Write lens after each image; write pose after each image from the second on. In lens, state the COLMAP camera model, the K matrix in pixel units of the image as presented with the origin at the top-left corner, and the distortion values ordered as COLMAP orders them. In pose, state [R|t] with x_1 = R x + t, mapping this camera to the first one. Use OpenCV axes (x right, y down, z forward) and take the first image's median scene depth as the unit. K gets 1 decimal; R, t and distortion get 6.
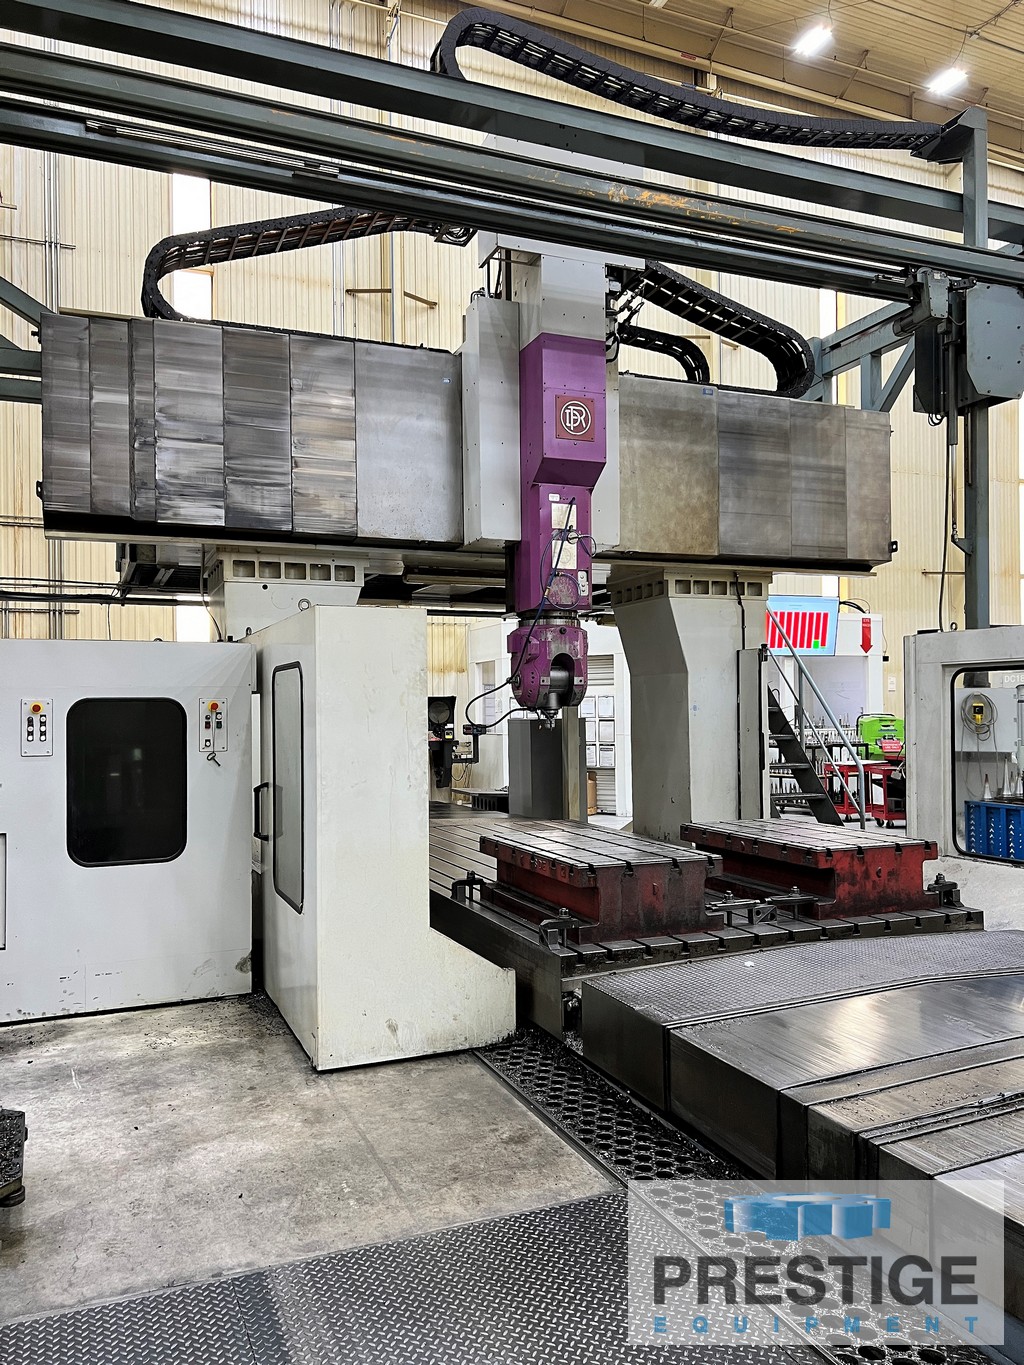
lens RADIAL K [[1060.3, 0, 507.4], [0, 1060.3, 708.3], [0, 0, 1]] dist [0.053281, -0.062864]
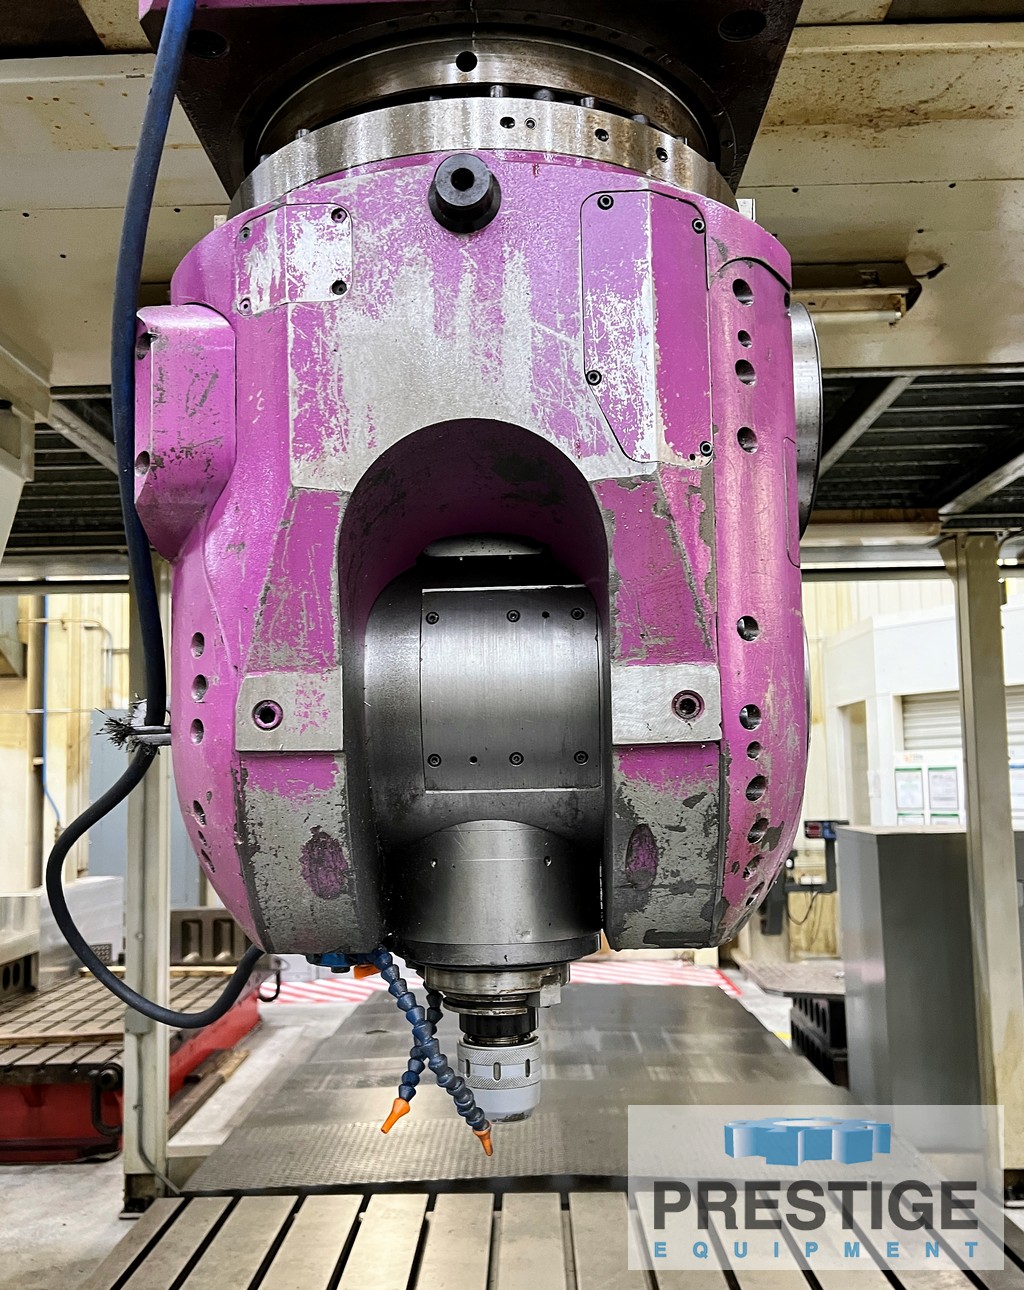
lens RADIAL K [[1080.1, 0, 506.0], [0, 1080.1, 712.9], [0, 0, 1]] dist [0.025485, 0.003277]
pose [[0.911952, -0.033888, -0.408896, 0.095911], [0.012024, 0.998363, -0.055925, -0.019640], [0.410122, 0.046085, 0.910866, 0.916097]]
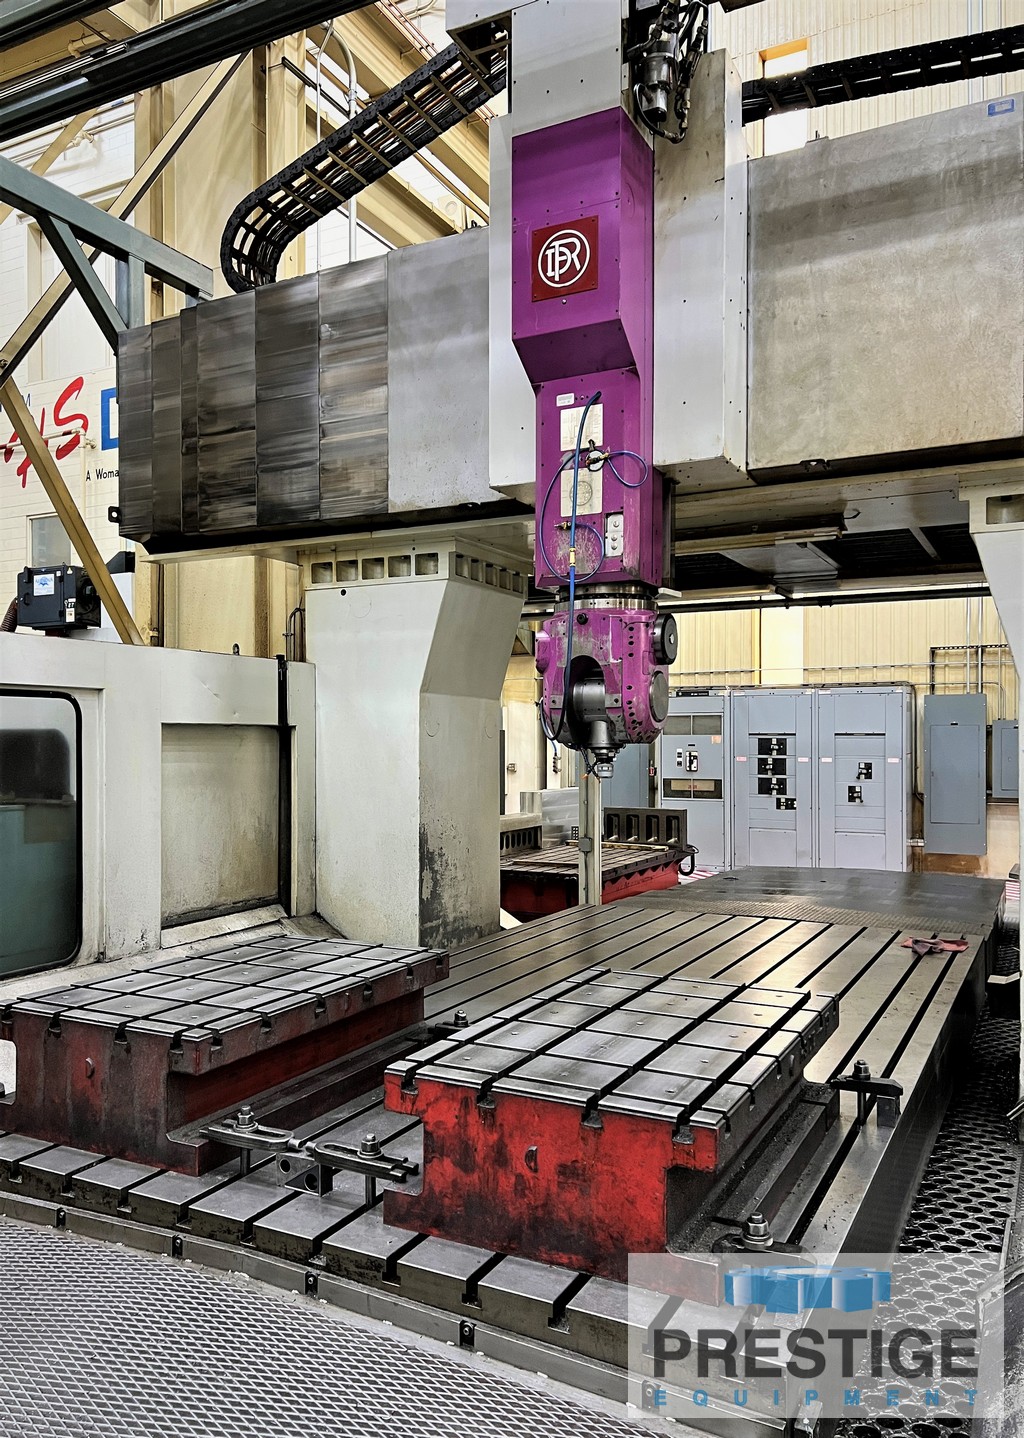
lens RADIAL K [[1116.7, 0, 474.6], [0, 1116.7, 750.0], [0, 0, 1]] dist [0.114235, -0.259563]
pose [[0.621463, 0.017228, -0.783254, 0.521595], [-0.004010, 0.999815, 0.018810, -0.009410], [0.783433, -0.008548, 0.621417, 0.552970]]
